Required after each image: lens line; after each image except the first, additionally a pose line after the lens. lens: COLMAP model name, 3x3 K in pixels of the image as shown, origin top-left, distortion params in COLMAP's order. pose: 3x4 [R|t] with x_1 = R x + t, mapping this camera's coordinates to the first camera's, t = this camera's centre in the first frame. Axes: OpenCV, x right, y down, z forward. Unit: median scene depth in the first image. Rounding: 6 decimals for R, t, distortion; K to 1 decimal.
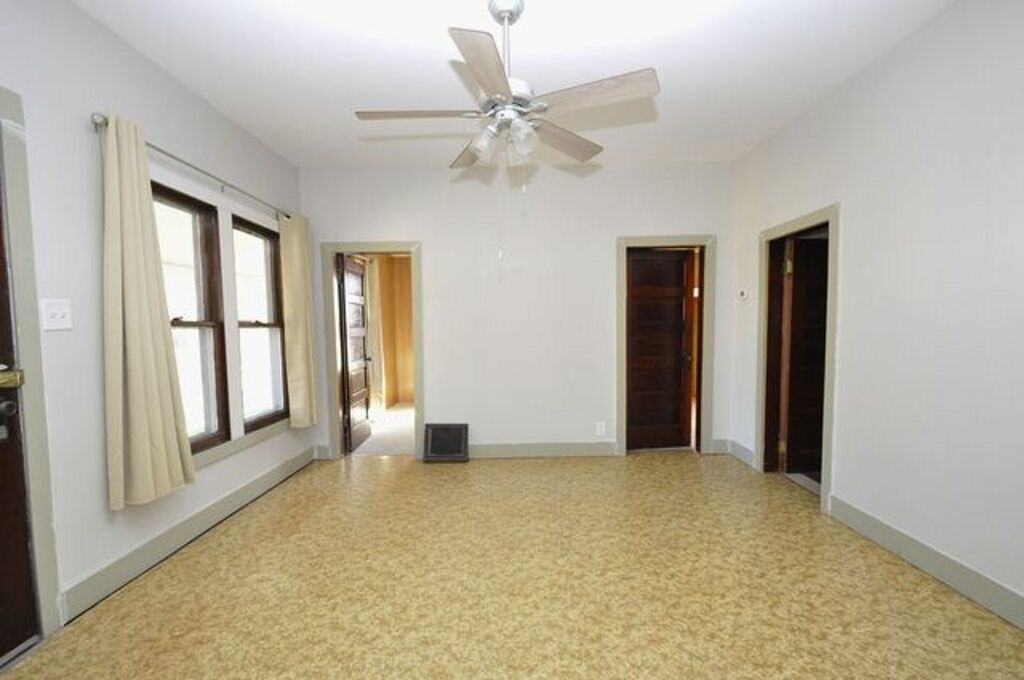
lens RADIAL K [[447.1, 0, 509.4], [0, 447.1, 357.3], [0, 0, 1]] dist [0.002228, -0.013483]
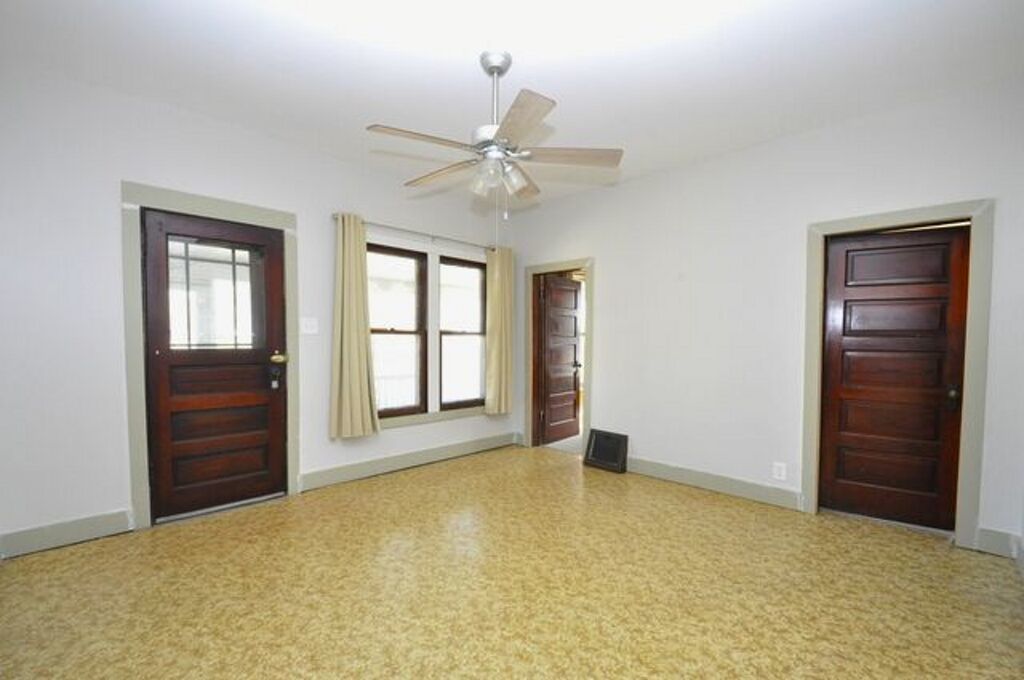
lens RADIAL K [[447.1, 0, 509.4], [0, 447.1, 357.3], [0, 0, 1]] dist [0.002228, -0.013483]
pose [[0.715144, 0.049417, -0.697228, 0.541731], [-0.063781, 0.997950, 0.005312, -0.017558], [0.696061, 0.040671, 0.716830, 0.136159]]
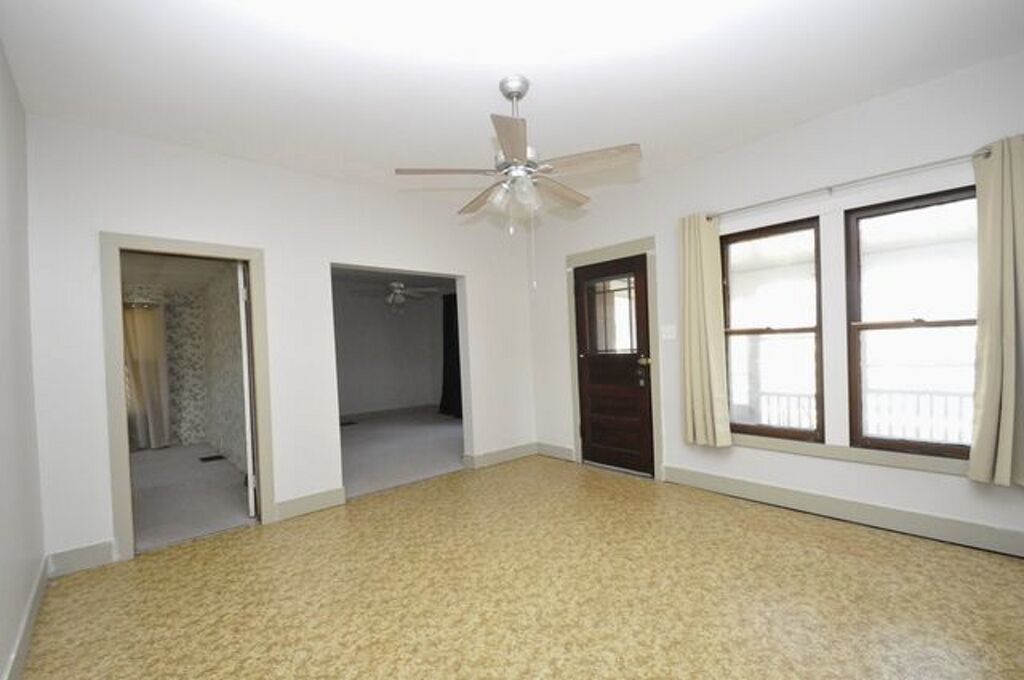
lens RADIAL K [[450.6, 0, 511.2], [0, 450.6, 348.6], [0, 0, 1]] dist [0.031308, -0.028491]
pose [[-0.742152, 0.041953, -0.668918, 0.552240], [0.002492, 0.998205, 0.059841, -0.088254], [0.670227, 0.042744, -0.740924, 1.227090]]
